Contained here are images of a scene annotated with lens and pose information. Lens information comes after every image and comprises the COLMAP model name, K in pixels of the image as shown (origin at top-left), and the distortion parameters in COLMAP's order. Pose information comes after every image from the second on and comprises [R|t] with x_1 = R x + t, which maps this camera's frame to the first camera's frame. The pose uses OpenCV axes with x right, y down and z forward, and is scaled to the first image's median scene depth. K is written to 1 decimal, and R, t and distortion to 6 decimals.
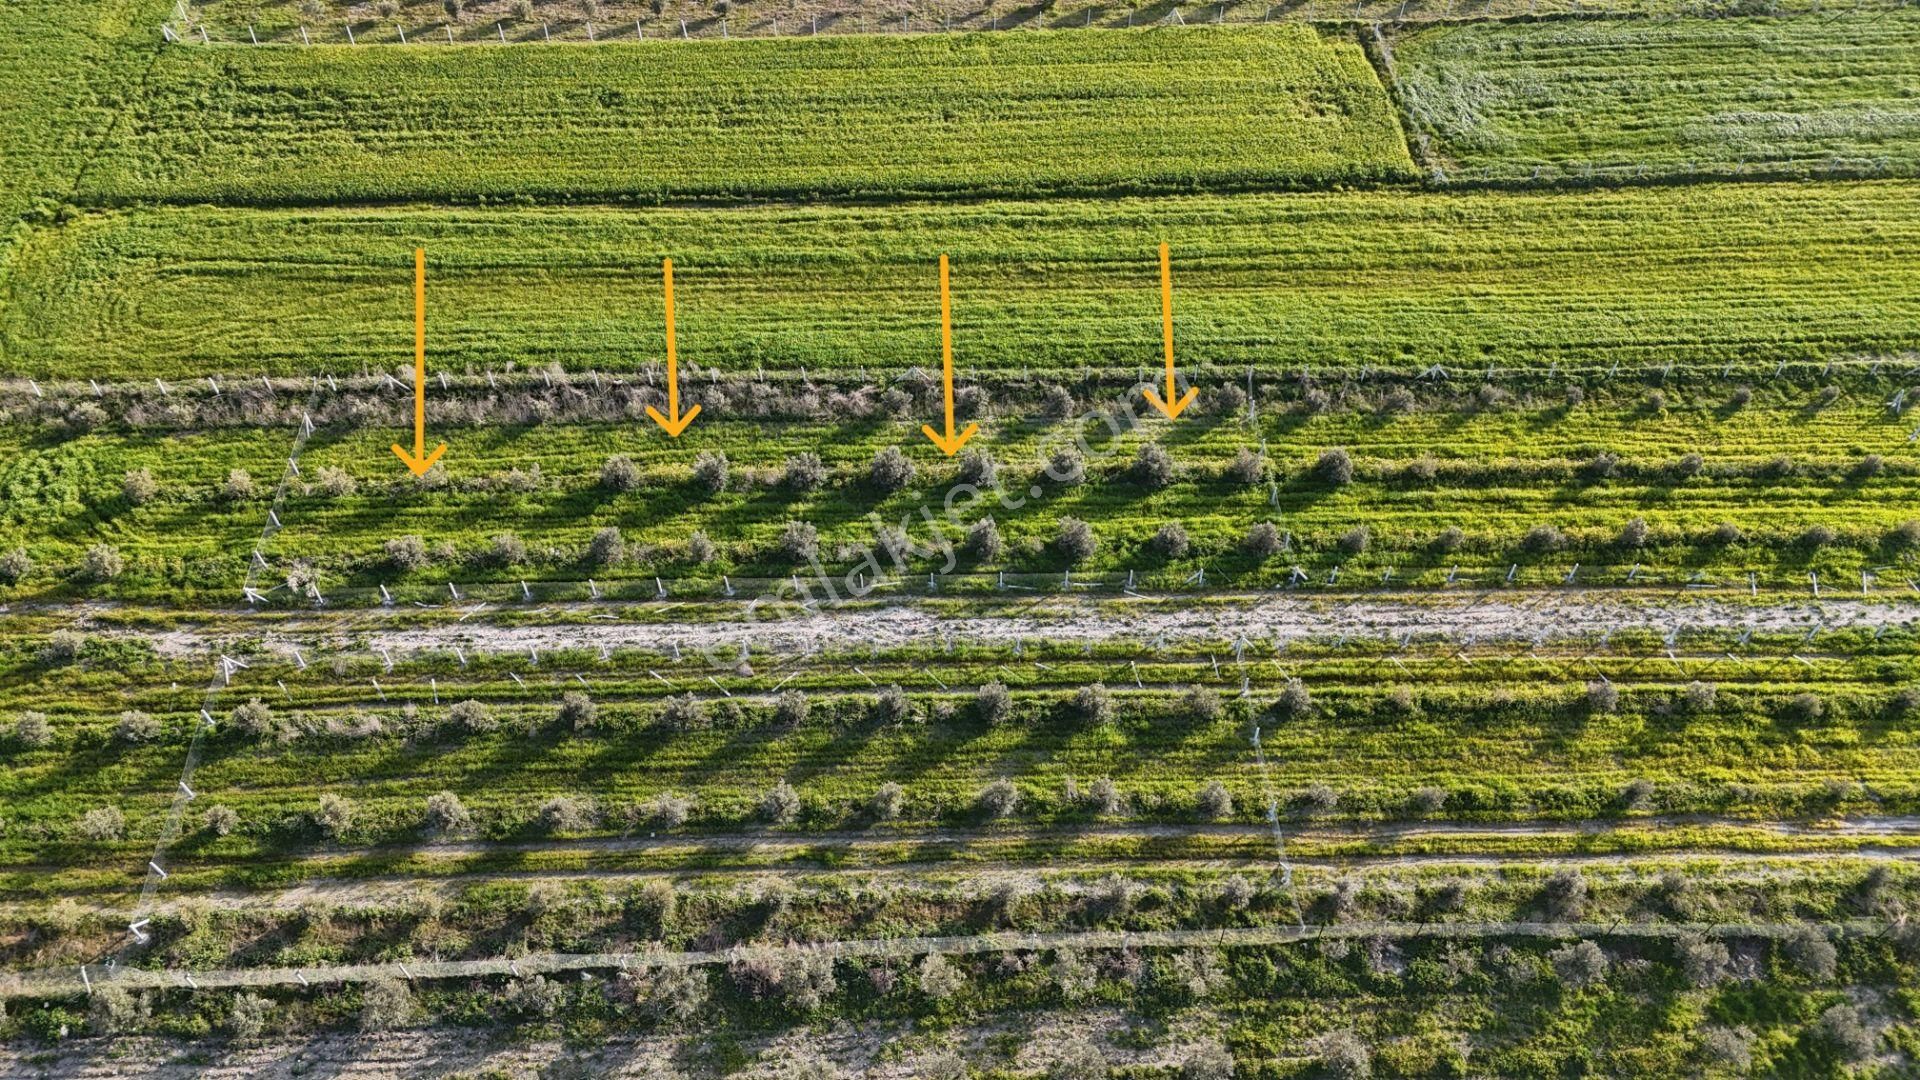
lens RADIAL K [[1415.4, 0, 972.2], [0, 1415.4, 539.6], [0, 0, 1]] dist [0.069884, -0.067403]
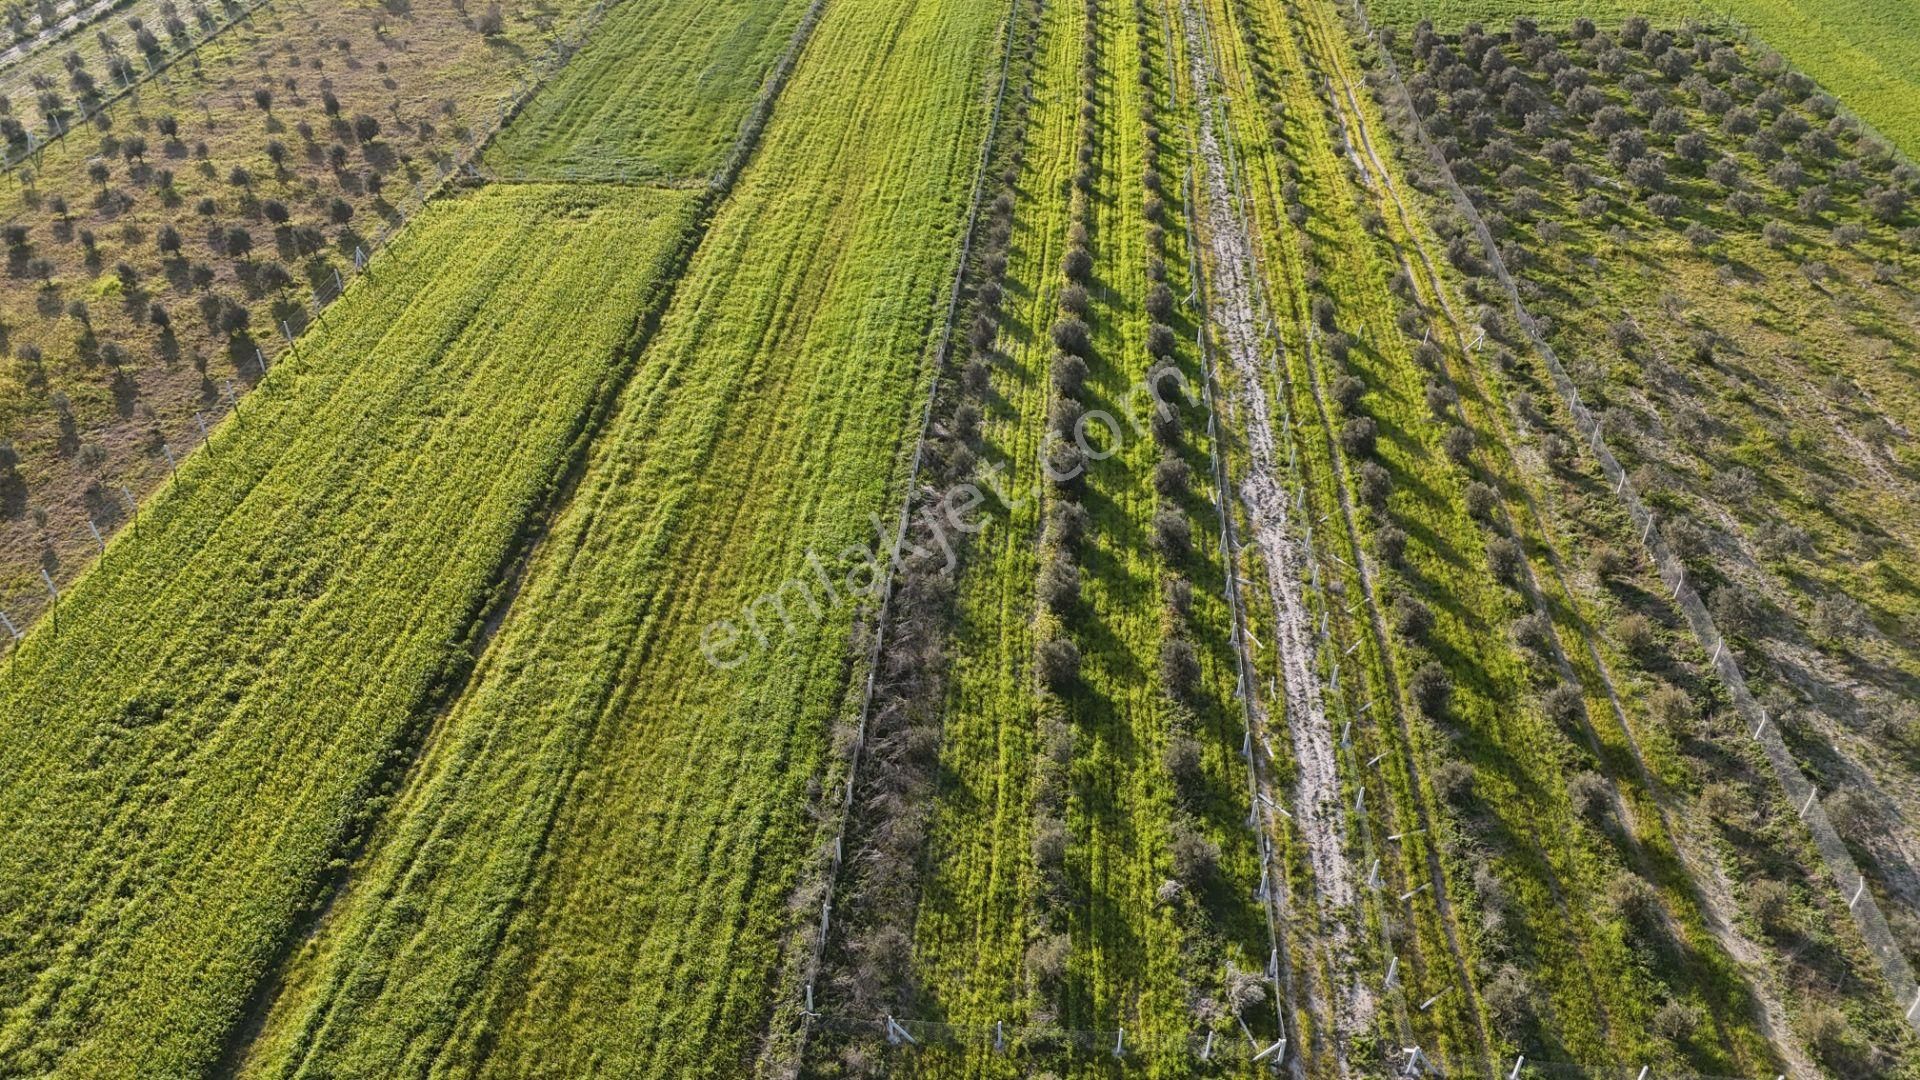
lens RADIAL K [[1415.4, 0, 968.3], [0, 1415.4, 539.8], [0, 0, 1]] dist [0.069884, -0.067403]
pose [[0.120176, -0.592867, 0.796283, -0.829857], [0.766365, 0.565272, 0.305208, -0.356452], [-0.631064, 0.573565, 0.522285, 0.598304]]
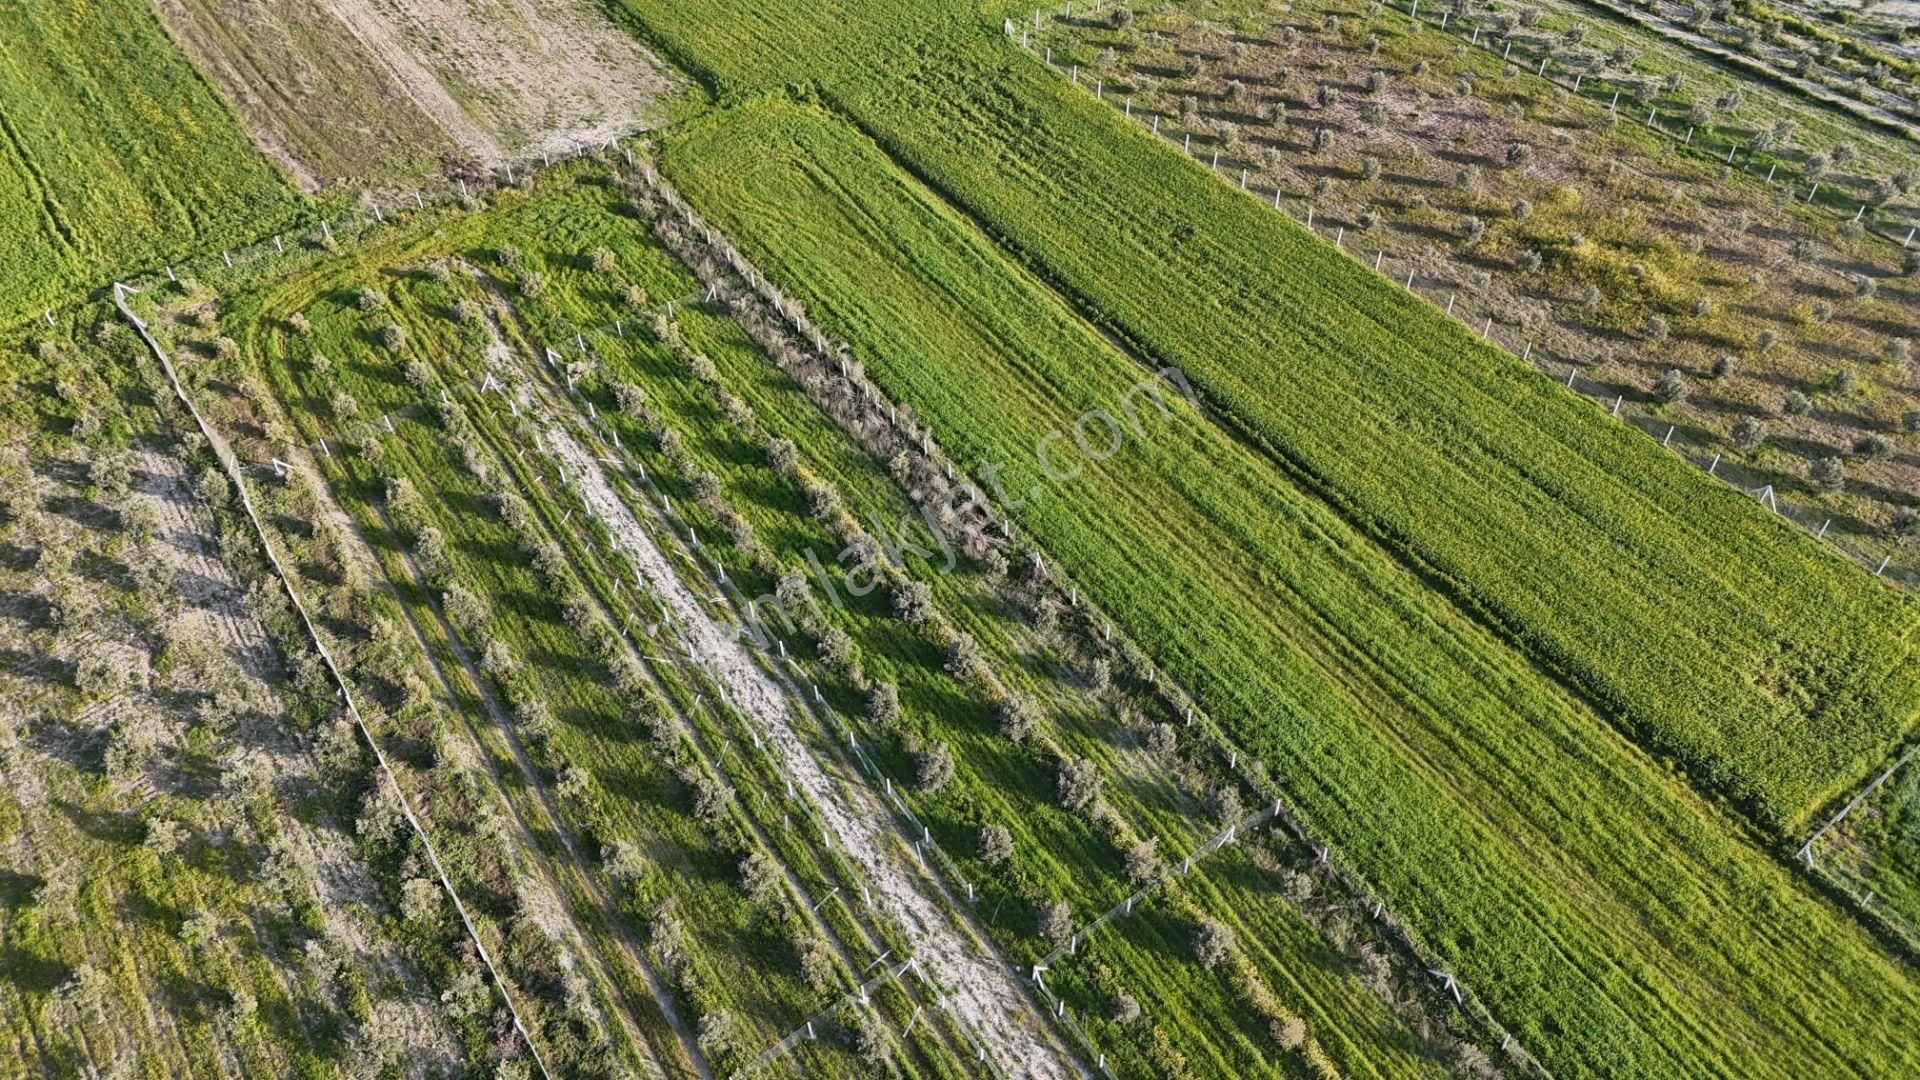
lens RADIAL K [[1415.4, 0, 965.5], [0, 1415.4, 541.2], [0, 0, 1]] dist [0.069884, -0.067403]
pose [[0.538448, 0.593617, -0.598074, 0.547359], [-0.641379, 0.749045, 0.166026, -0.277469], [0.546540, 0.294196, 0.784055, 0.221705]]
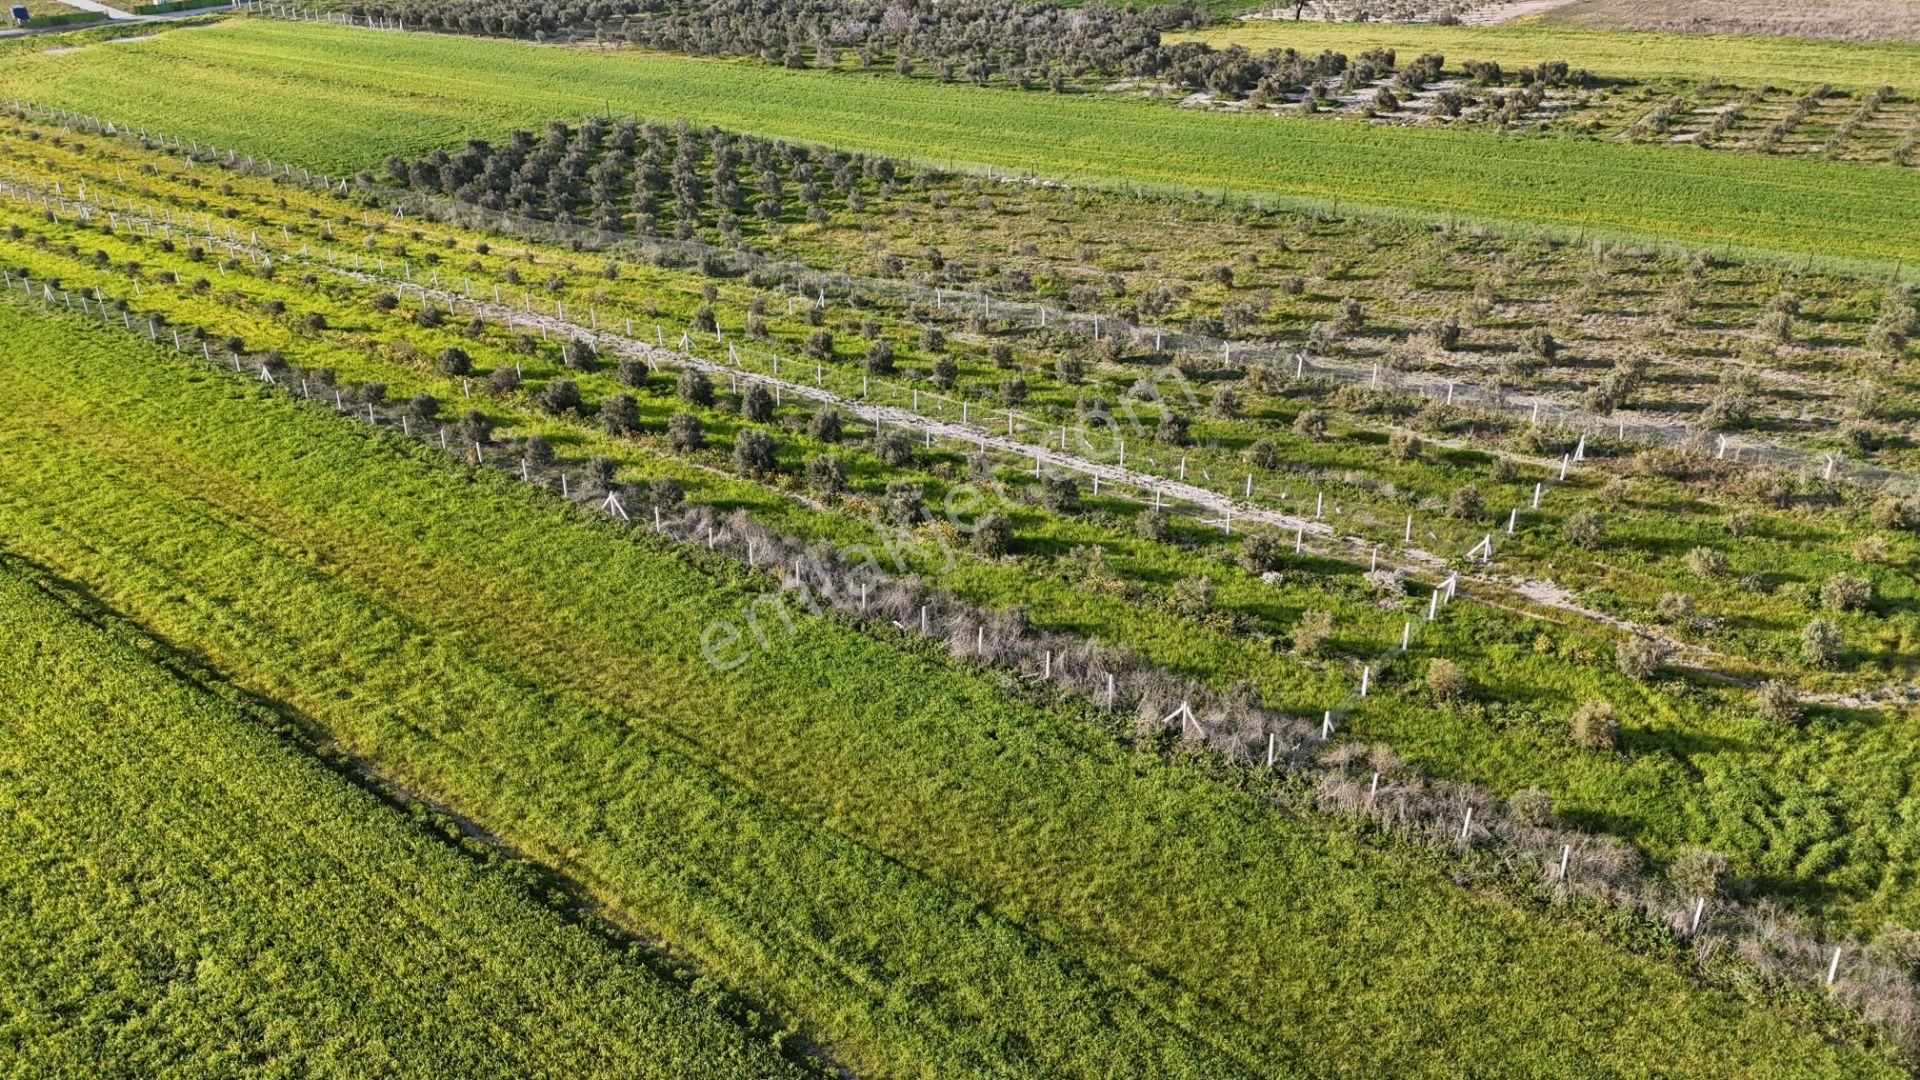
lens RADIAL K [[1415.4, 0, 969.1], [0, 1415.4, 534.9], [0, 0, 1]] dist [0.069884, -0.067403]
pose [[-0.769782, -0.282792, 0.572245, -0.699791], [0.497906, 0.294941, 0.815536, -0.708115], [-0.399406, 0.912709, -0.086237, 1.083246]]
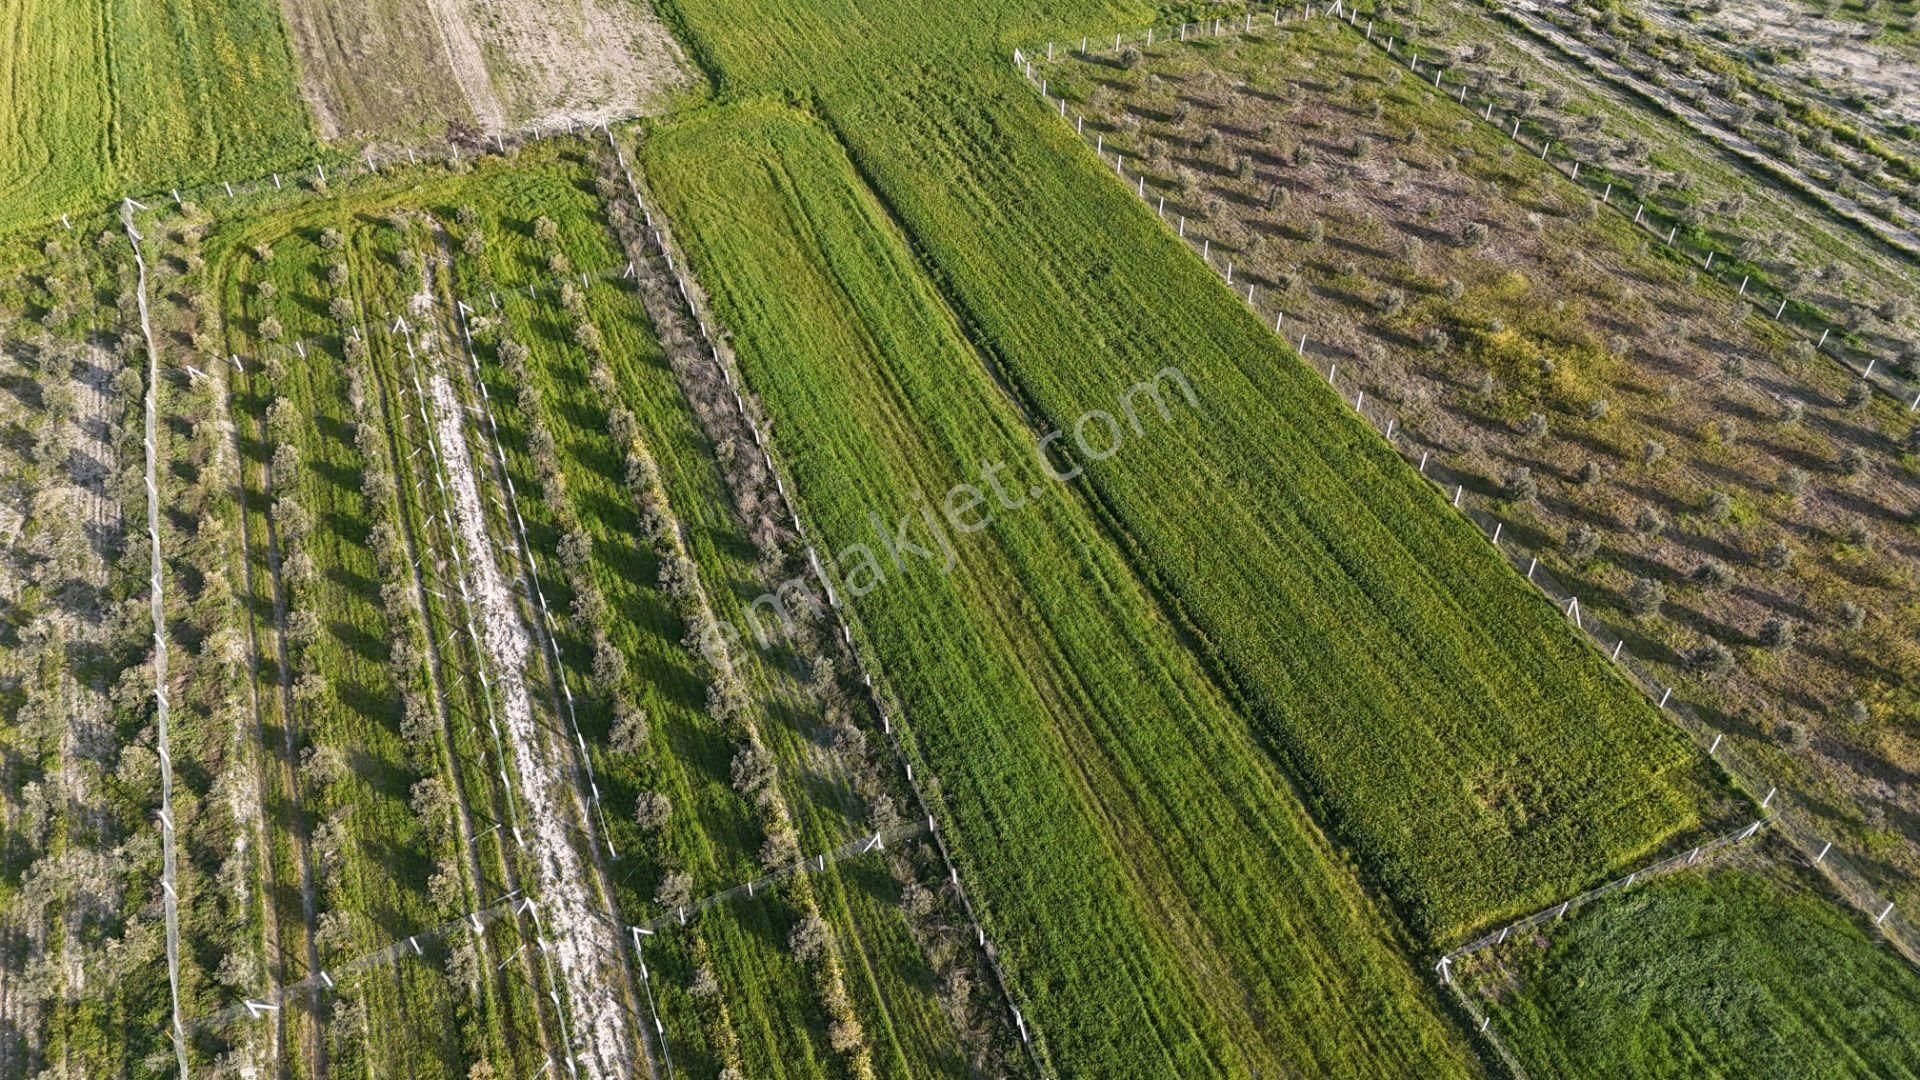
lens RADIAL K [[1415.4, 0, 965.8], [0, 1415.4, 542.1], [0, 0, 1]] dist [0.069884, -0.067403]
pose [[0.344102, 0.647698, -0.679765, 0.724435], [-0.714827, 0.650125, 0.257605, -0.496904], [0.608782, 0.397272, 0.686702, 0.403841]]
